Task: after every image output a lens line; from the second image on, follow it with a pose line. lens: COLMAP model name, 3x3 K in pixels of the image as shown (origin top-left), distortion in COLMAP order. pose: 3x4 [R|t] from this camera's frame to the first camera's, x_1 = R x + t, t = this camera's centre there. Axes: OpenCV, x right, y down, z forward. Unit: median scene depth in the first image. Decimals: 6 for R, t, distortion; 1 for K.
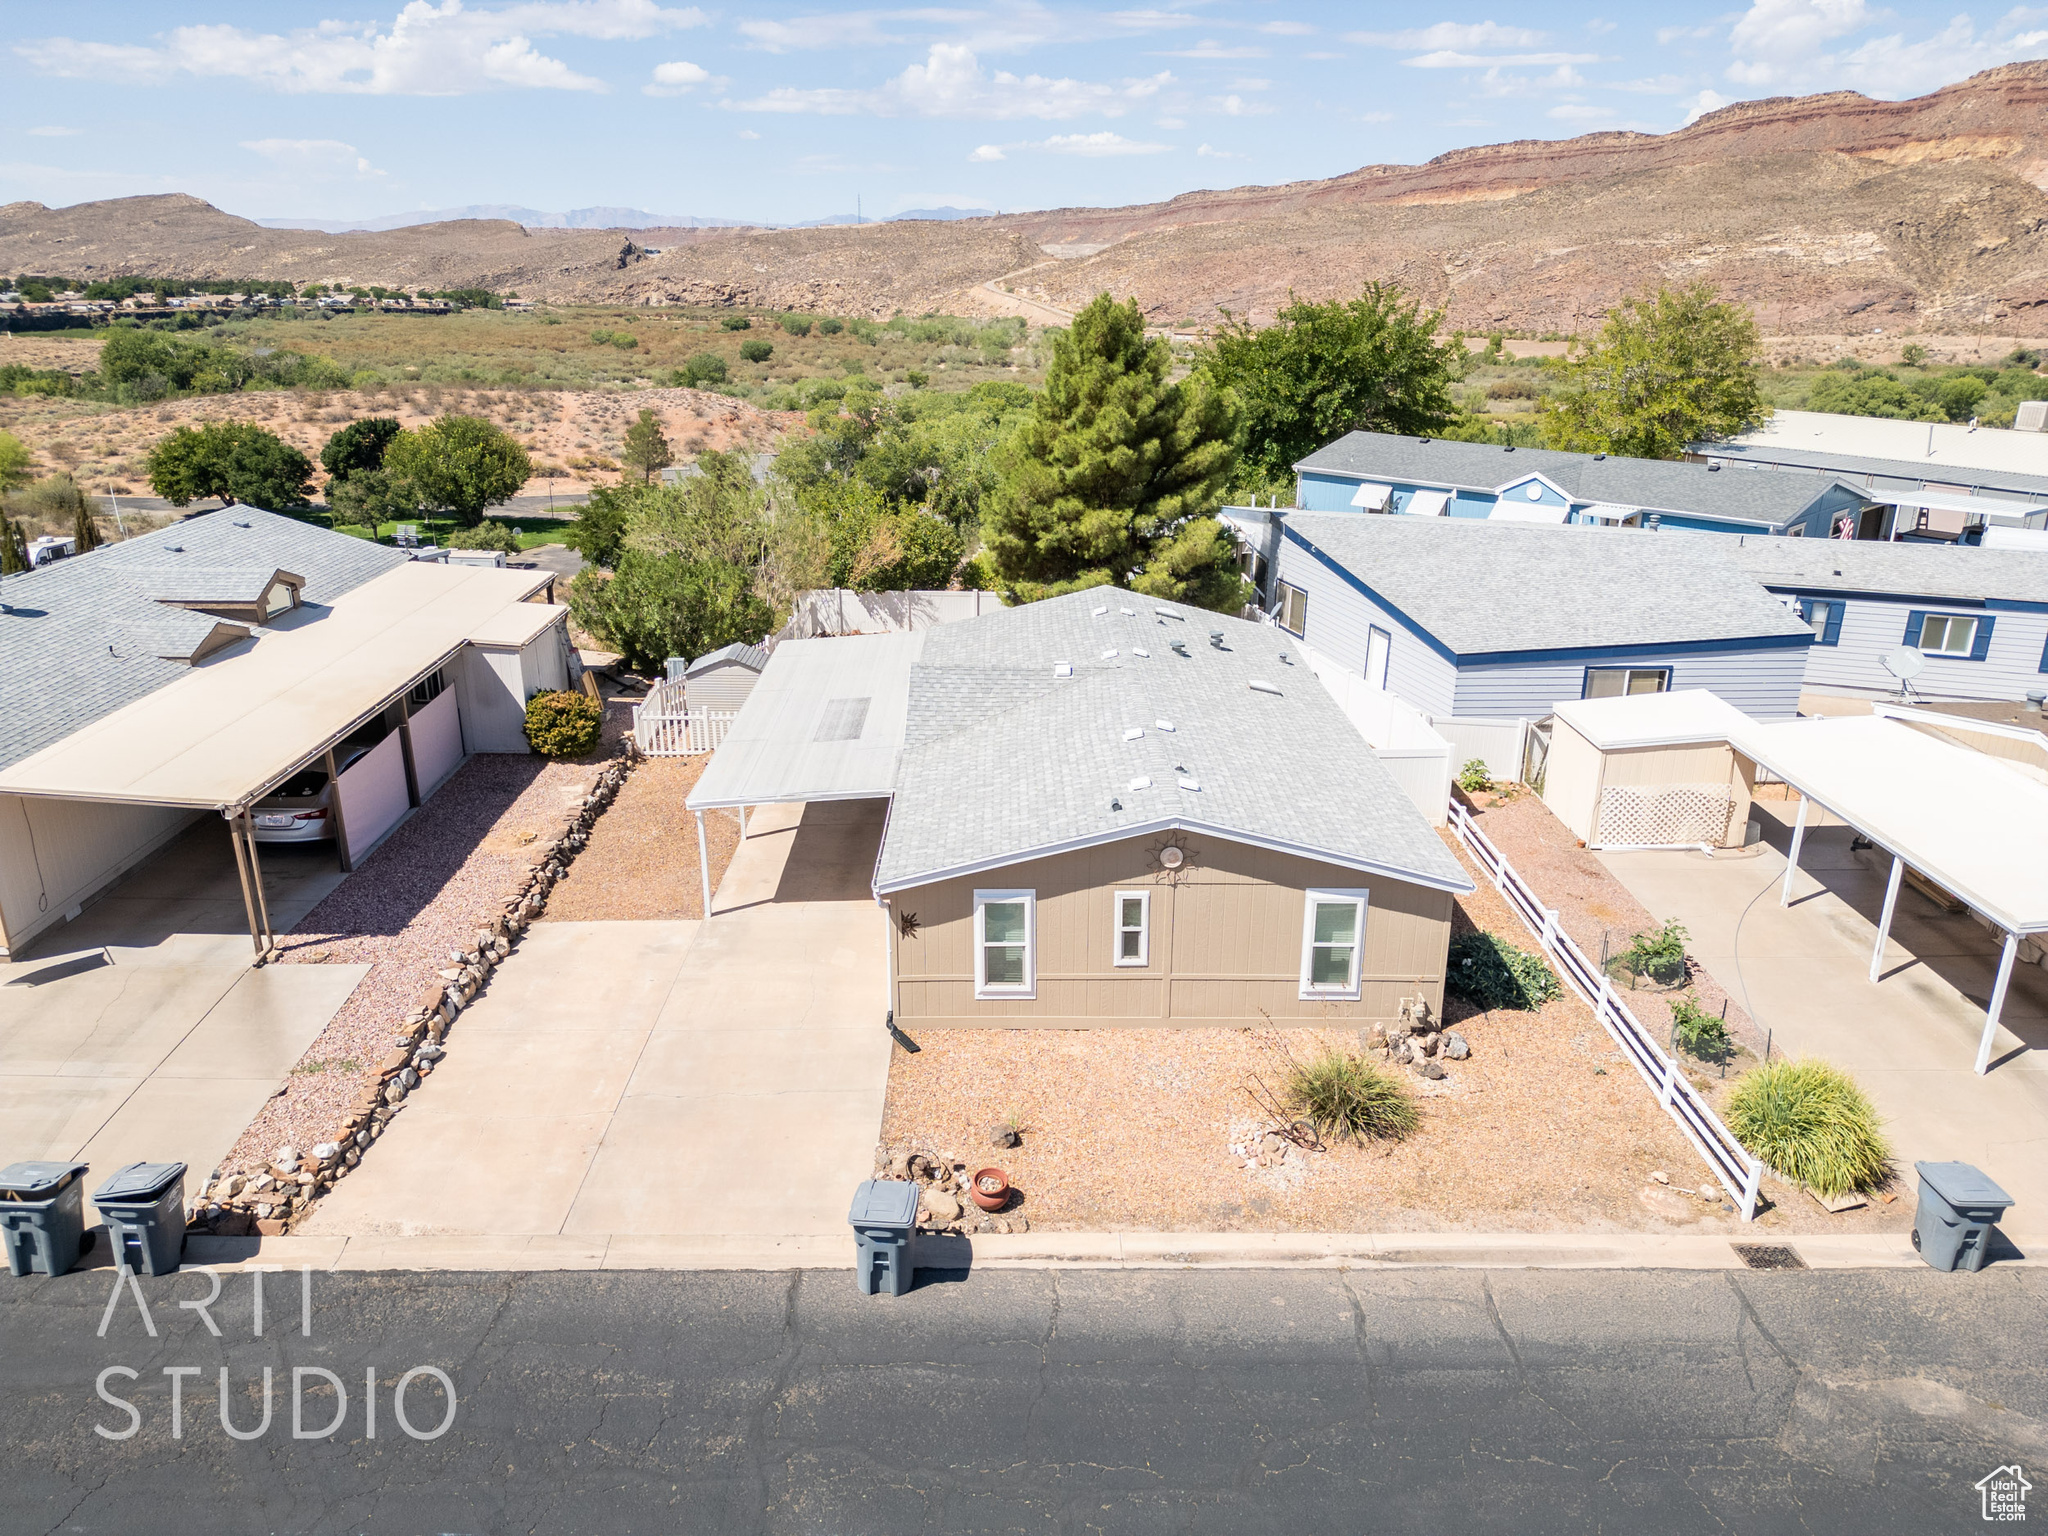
lens RADIAL K [[1437.5, 0, 1026.2], [0, 1437.5, 763.0], [0, 0, 1]] dist [0.072228, -0.065637]
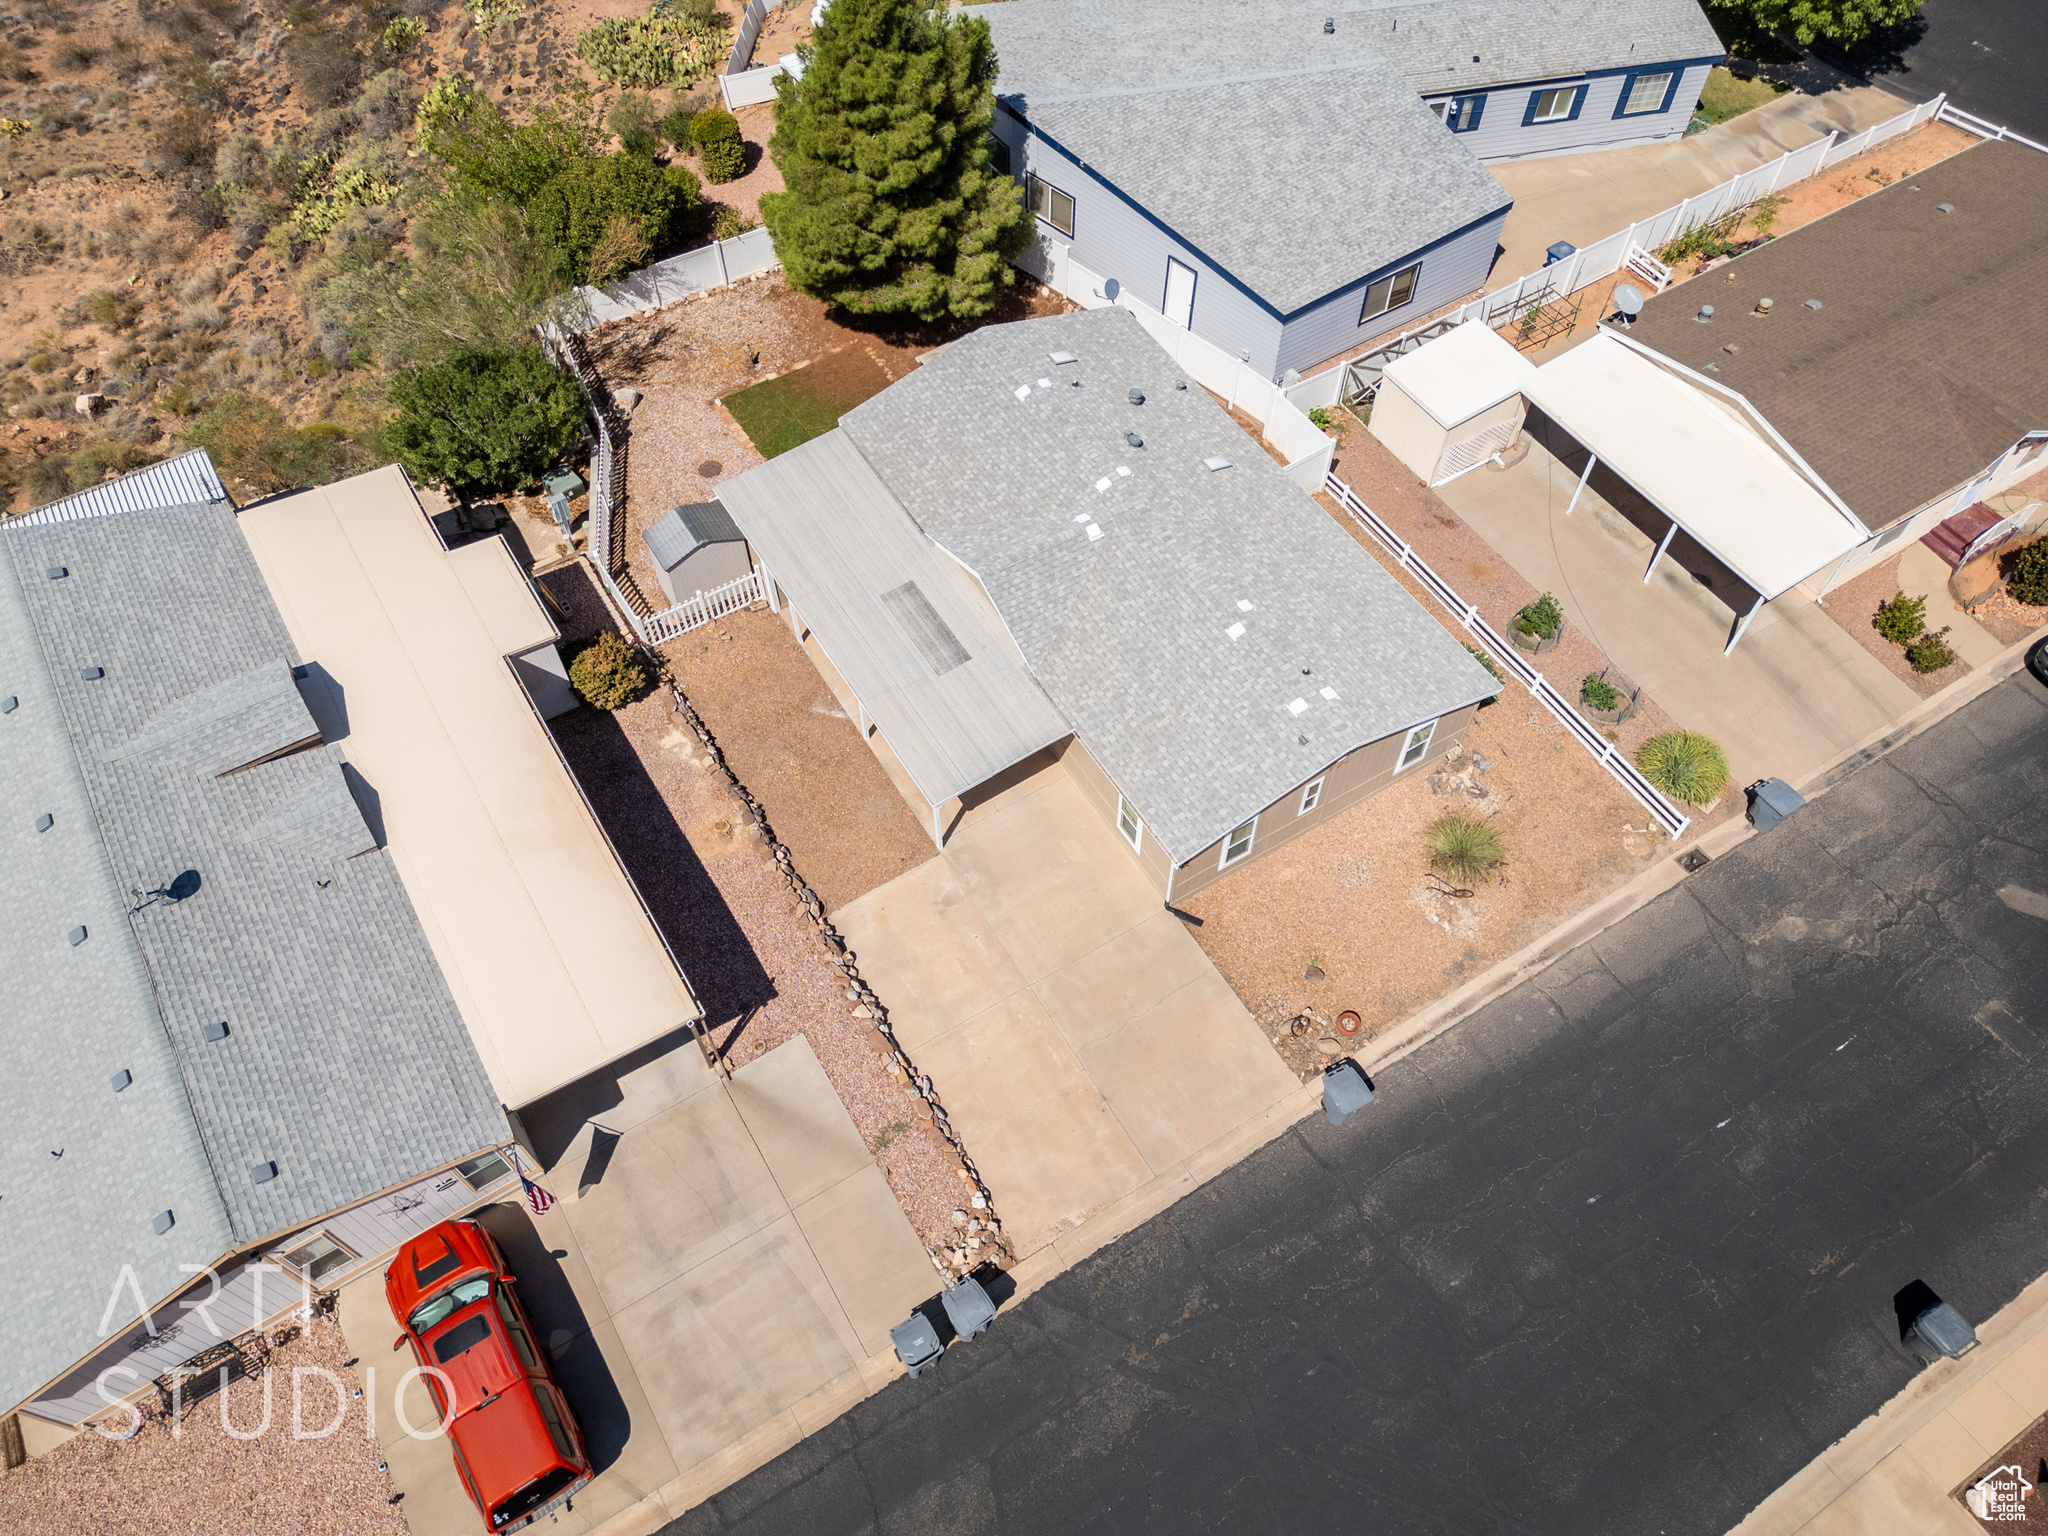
lens RADIAL K [[1437.5, 0, 1025.2], [0, 1437.5, 764.3], [0, 0, 1]] dist [0.072228, -0.065637]
pose [[0.860141, -0.425424, 0.281374, -0.471359], [0.173914, 0.763214, 0.622301, -0.714101], [-0.479491, -0.486332, 0.730459, 0.067711]]
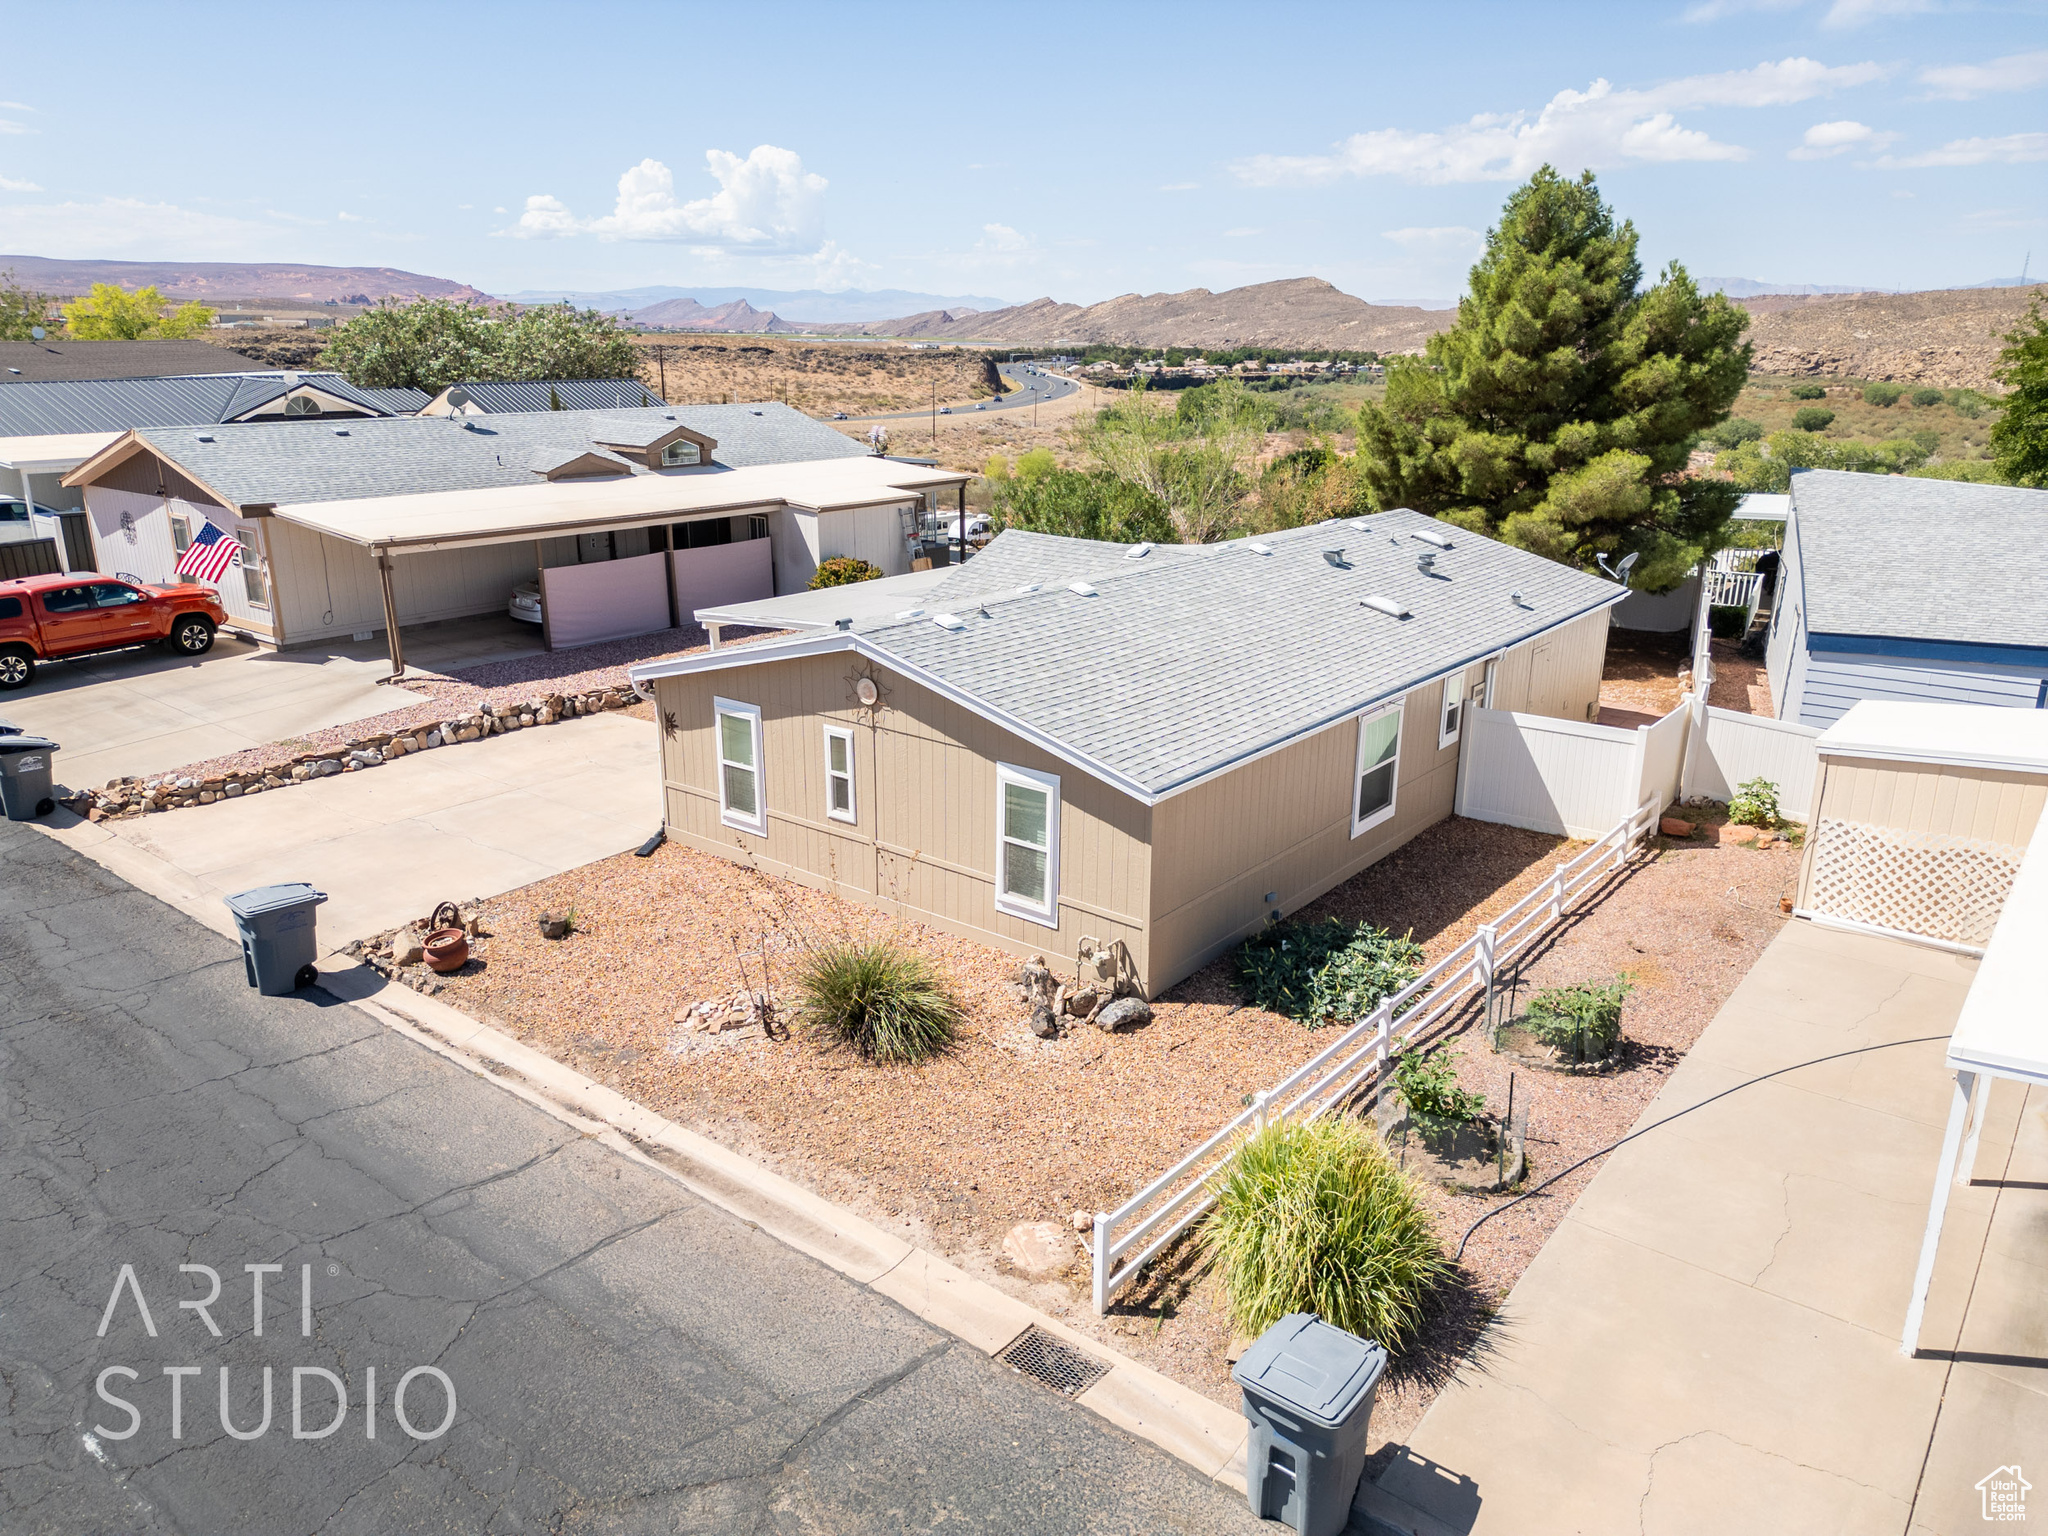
lens RADIAL K [[1437.5, 0, 1024.6], [0, 1437.5, 767.4], [0, 0, 1]] dist [0.072228, -0.065637]
pose [[0.774481, 0.184080, -0.605222, 0.544960], [-0.210029, 0.977280, 0.028476, 0.052778], [0.596714, 0.105060, 0.795547, 0.321221]]
